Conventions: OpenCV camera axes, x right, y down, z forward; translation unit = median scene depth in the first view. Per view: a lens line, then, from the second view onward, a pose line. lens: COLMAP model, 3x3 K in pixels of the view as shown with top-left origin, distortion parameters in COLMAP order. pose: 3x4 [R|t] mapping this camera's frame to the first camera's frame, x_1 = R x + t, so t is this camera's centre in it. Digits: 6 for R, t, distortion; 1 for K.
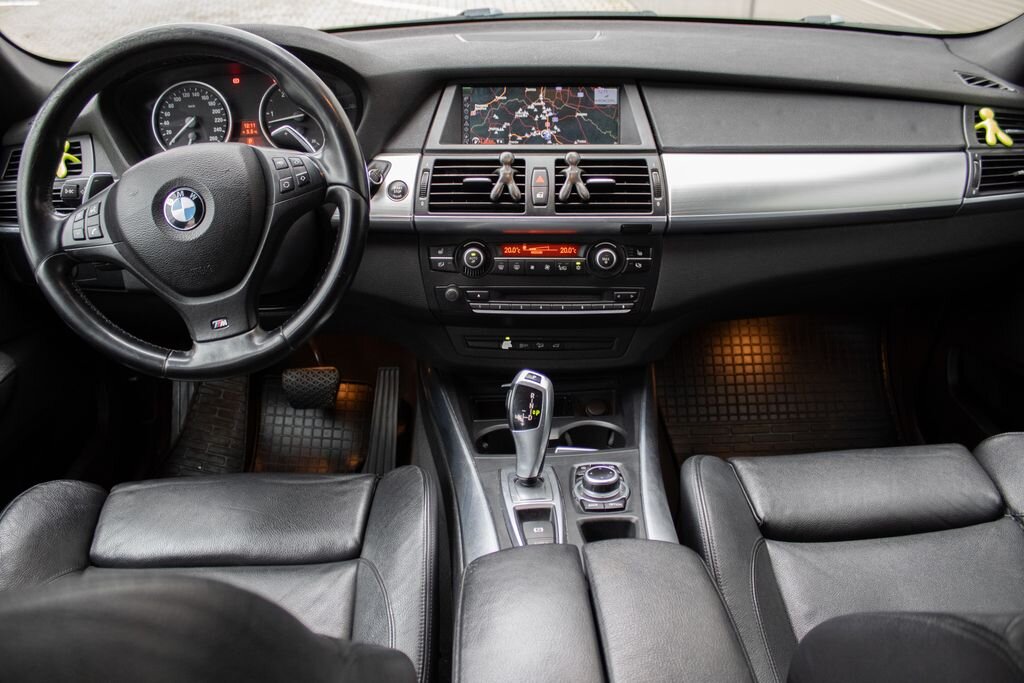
lens RADIAL K [[850.9, 0, 512.0], [0, 850.9, 341.5], [0, 0, 1]] dist [-0.160602, 0.132136]
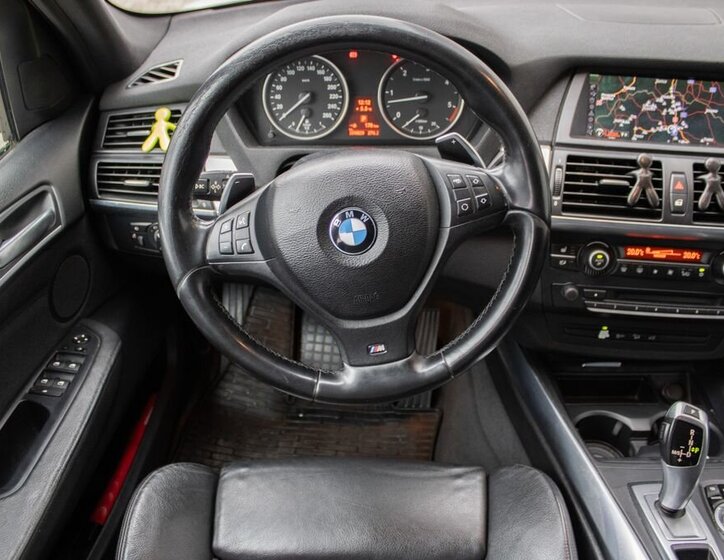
lens RADIAL K [[700.8, 0, 362.0], [0, 700.8, 280.0], [0, 0, 1]] dist [-0.171687, 0.150599]
pose [[0.997386, 0.049581, -0.052558, -0.272509], [-0.042765, 0.991398, 0.123695, -0.160083], [0.058239, -0.121124, 0.990927, 0.195076]]
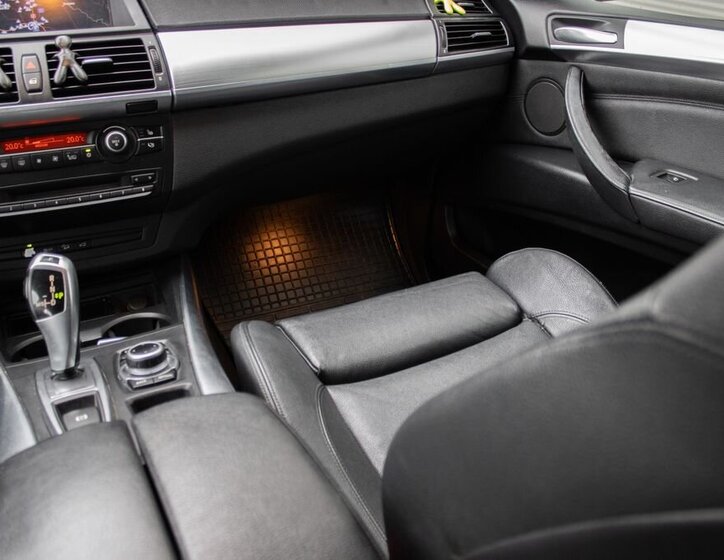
lens RADIAL K [[700.8, 0, 362.0], [0, 700.8, 280.0], [0, 0, 1]] dist [-0.171687, 0.150599]
pose [[0.908608, -0.175809, 0.378844, 0.041740], [0.183805, 0.982844, 0.015274, 0.097166], [-0.375030, 0.055755, 0.925334, 0.175687]]
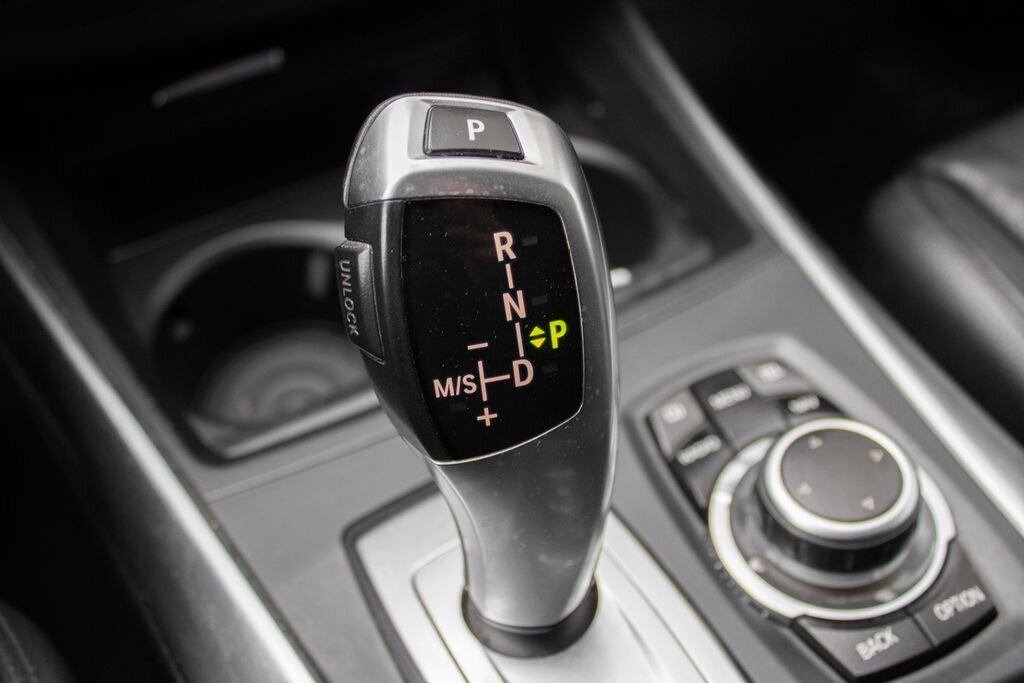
lens RADIAL K [[1049.6, 0, 512.0], [0, 1049.6, 341.5], [0, 0, 1]] dist [-0.073553, 0.031162]
pose [[0.906335, -0.323812, 0.271484, -0.031090], [0.188427, 0.884765, 0.426247, -0.006464], [-0.378223, -0.335167, 0.862908, 0.688419]]
